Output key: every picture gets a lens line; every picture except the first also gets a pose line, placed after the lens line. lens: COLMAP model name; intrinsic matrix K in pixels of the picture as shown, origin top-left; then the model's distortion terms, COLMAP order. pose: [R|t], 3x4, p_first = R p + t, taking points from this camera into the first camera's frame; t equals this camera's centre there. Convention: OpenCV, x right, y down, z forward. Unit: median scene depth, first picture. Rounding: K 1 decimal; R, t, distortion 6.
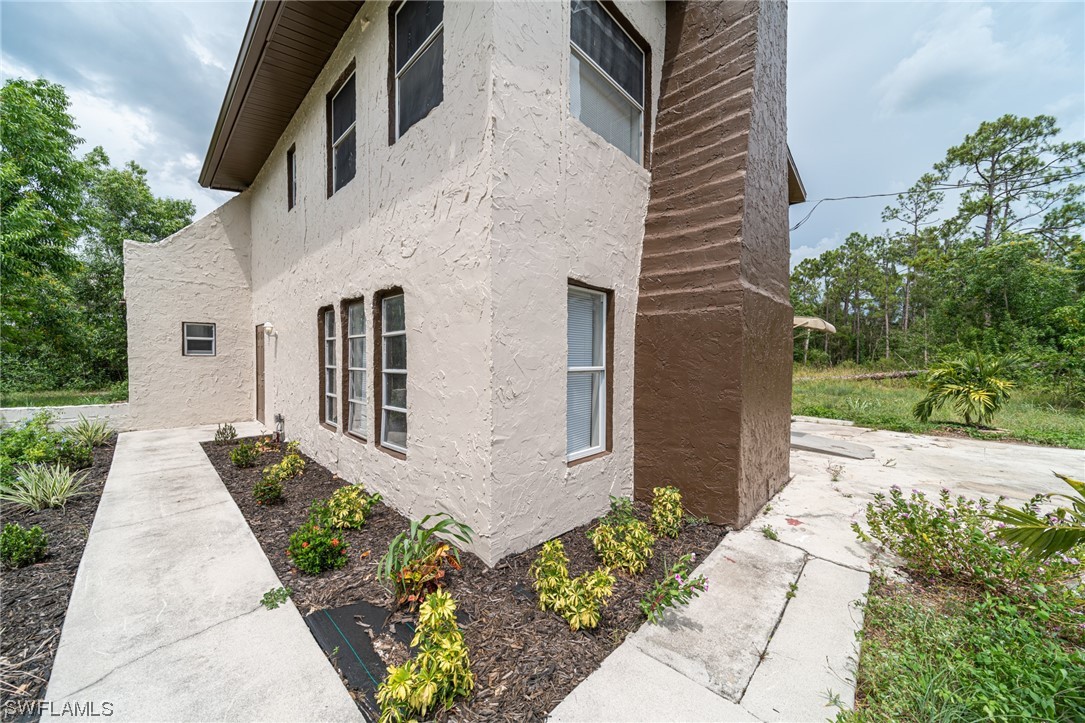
lens RADIAL K [[378.2, 0, 542.5], [0, 378.2, 361.5], [0, 0, 1]] dist [-0.000018, 0.000001]
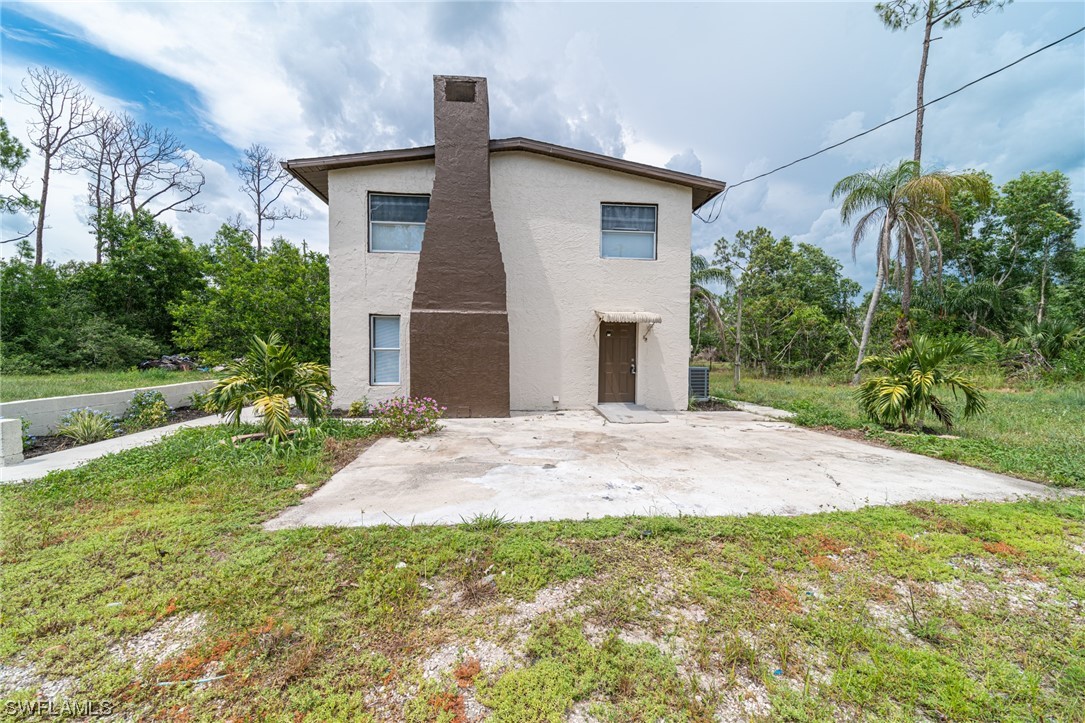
lens RADIAL K [[414.9, 0, 542.5], [0, 414.9, 361.5], [0, 0, 1]] dist [0.002370, 0.000033]
pose [[0.758273, 0.016284, -0.651733, 2.453252], [-0.012609, 0.999867, 0.010313, 0.058400], [0.651815, 0.000398, 0.758378, -0.345641]]
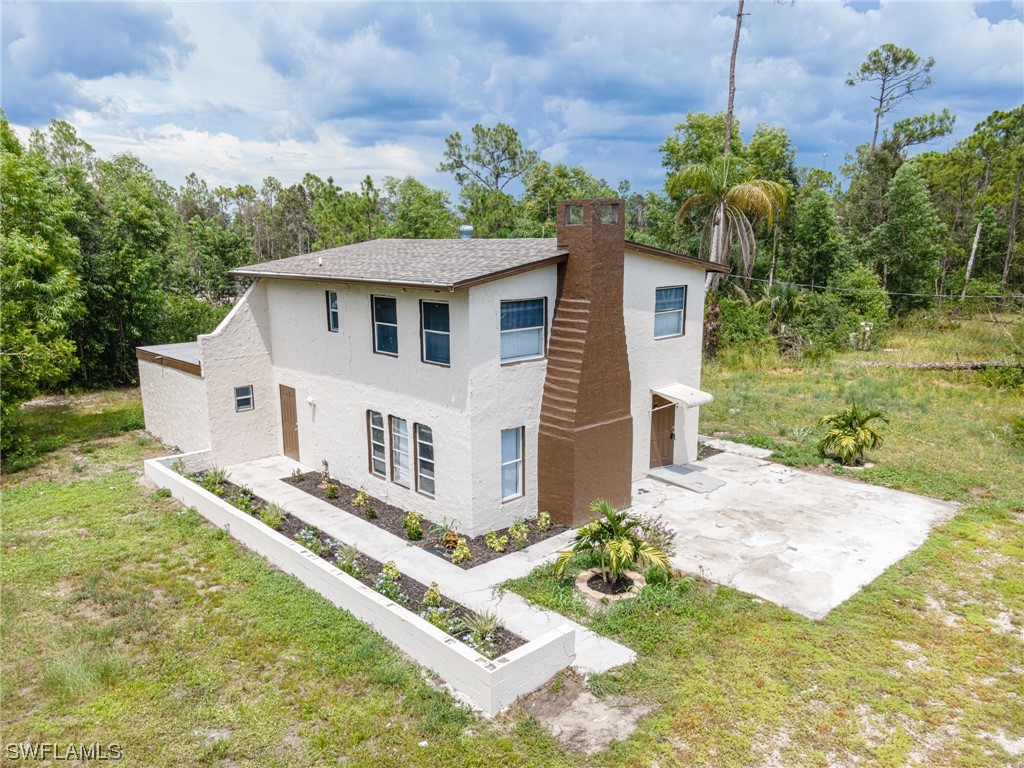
lens RADIAL K [[743.2, 0, 509.2], [0, 743.2, 385.8], [0, 0, 1]] dist [0.017727, 0.056454]
pose [[0.998797, -0.001088, -0.049025, 0.303922], [0.009943, 0.983480, 0.180742, -1.175840], [0.048019, -0.181012, 0.982308, -3.138877]]
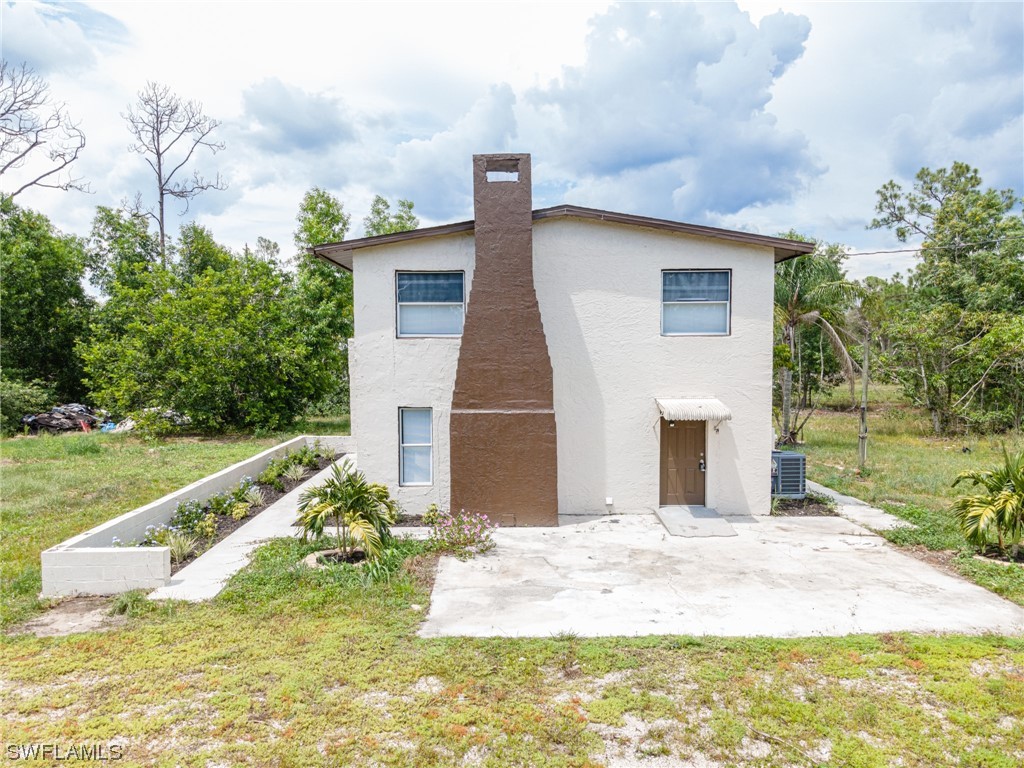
lens RADIAL K [[743.2, 0, 509.2], [0, 743.2, 385.8], [0, 0, 1]] dist [0.017727, 0.056454]
pose [[0.694023, 0.027457, -0.719429, 3.306244], [-0.001219, 0.999316, 0.036963, -0.446106], [0.719952, -0.024776, 0.693582, -1.457641]]
